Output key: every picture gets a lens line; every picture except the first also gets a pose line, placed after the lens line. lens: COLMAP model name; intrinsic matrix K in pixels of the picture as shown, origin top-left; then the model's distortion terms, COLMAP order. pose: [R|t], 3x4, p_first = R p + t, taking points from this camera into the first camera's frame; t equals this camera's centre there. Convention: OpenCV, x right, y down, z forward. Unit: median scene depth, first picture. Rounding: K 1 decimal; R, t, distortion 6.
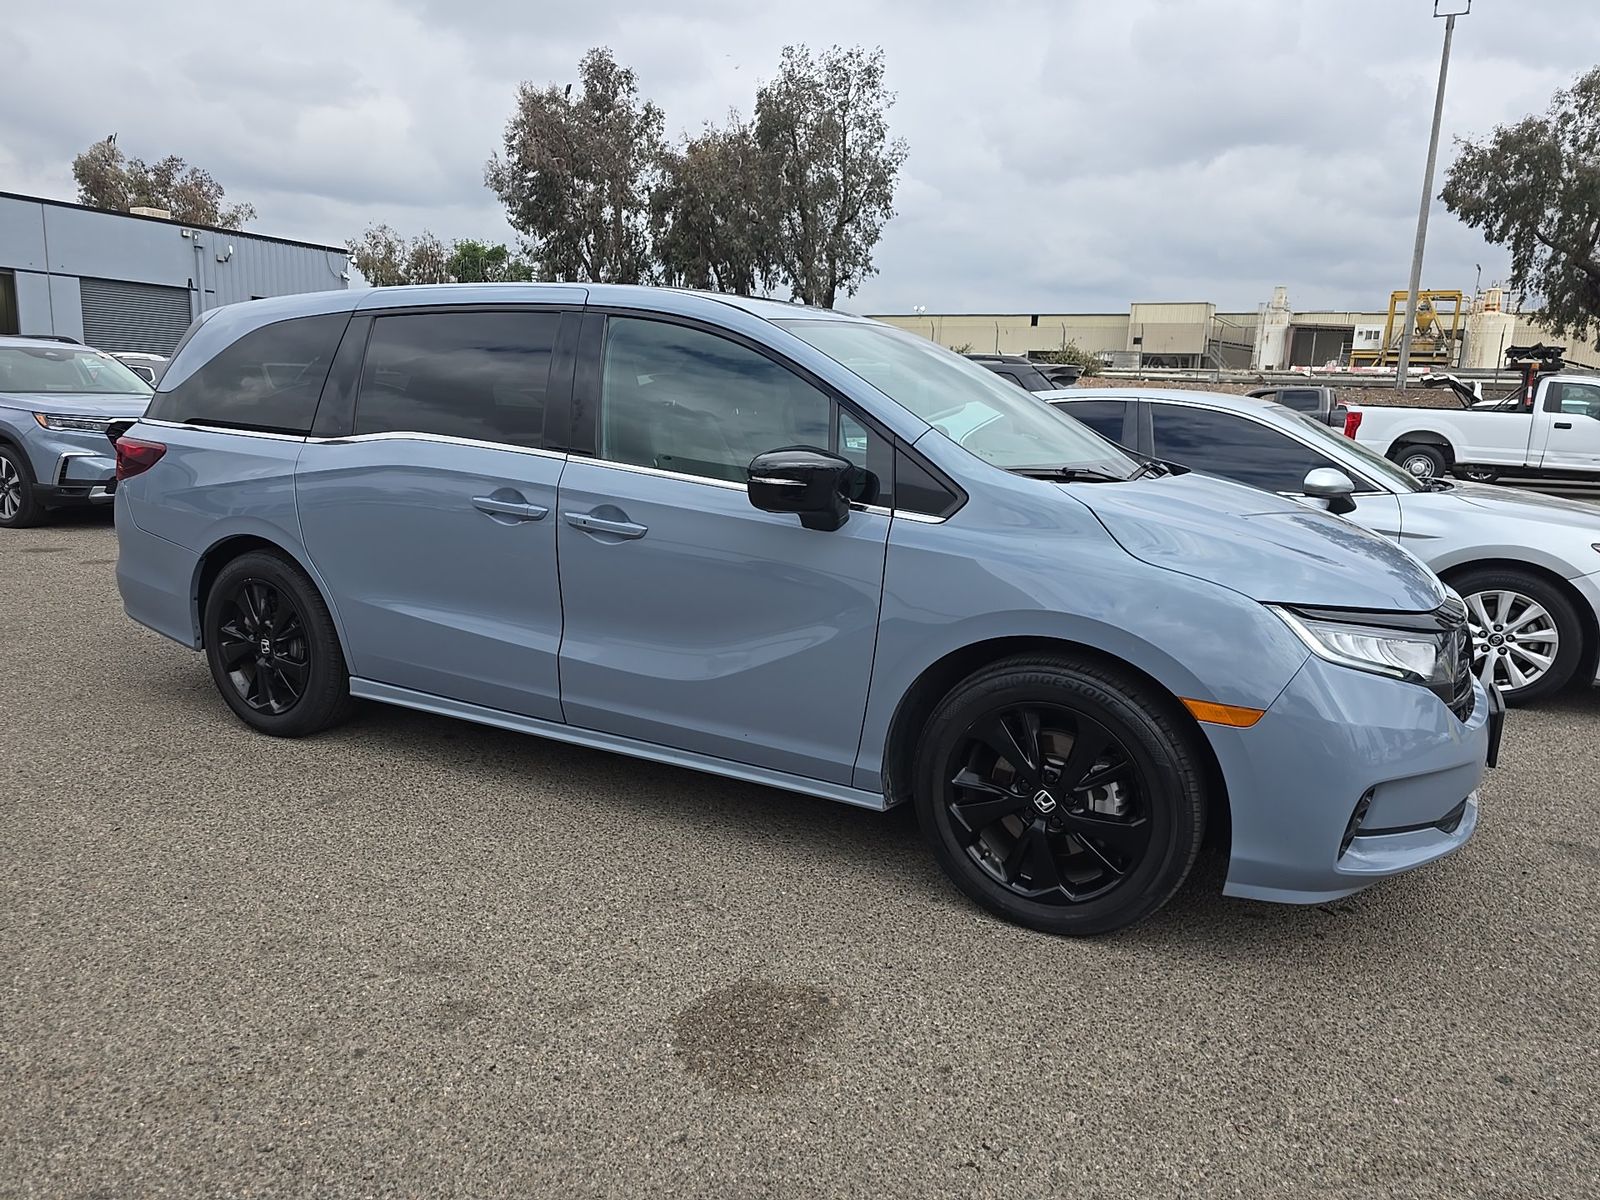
lens RADIAL K [[1060.2, 0, 800.0], [0, 1060.2, 600.0], [0, 0, 1]] dist [0.039822, -0.000260]
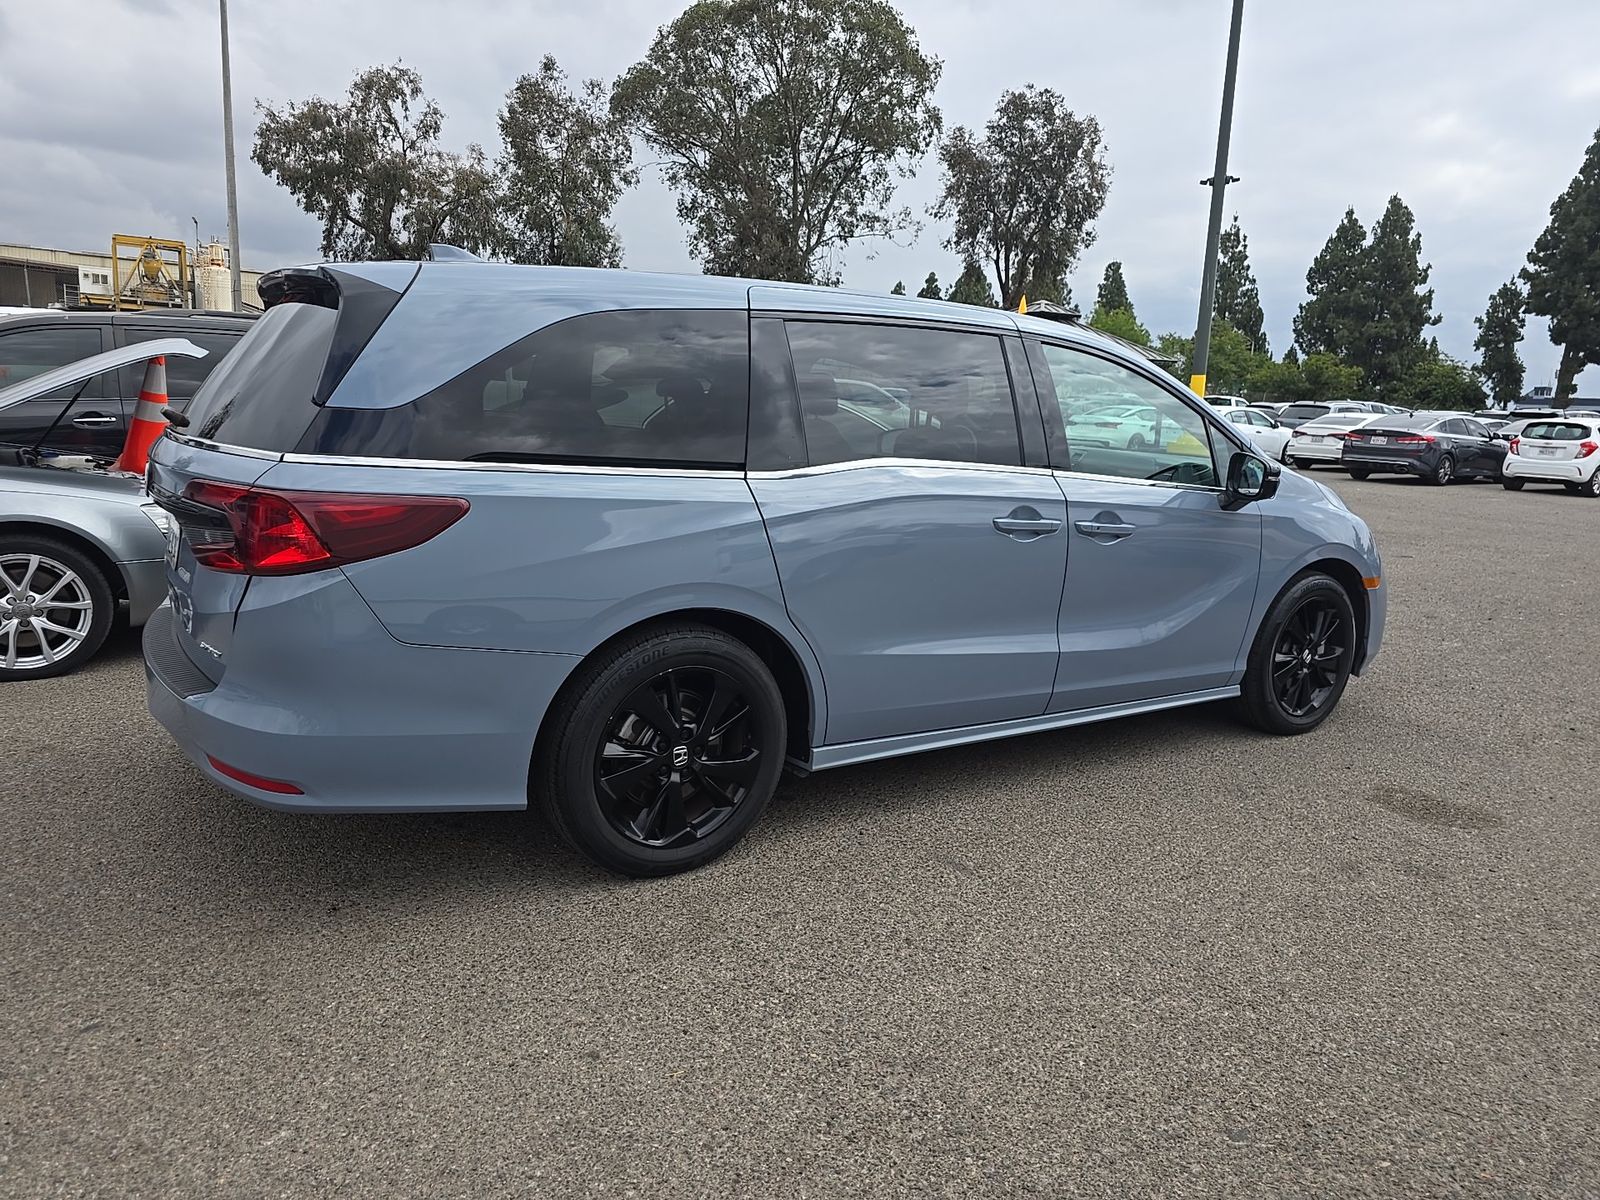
lens RADIAL K [[1084.3, 0, 800.0], [0, 1084.3, 600.0], [0, 0, 1]] dist [0.028767, -0.024904]
pose [[0.495523, -0.170643, 0.851668, -0.105604], [0.135239, 0.983712, 0.118413, -0.013782], [-0.858002, 0.056503, 0.510529, 0.052273]]
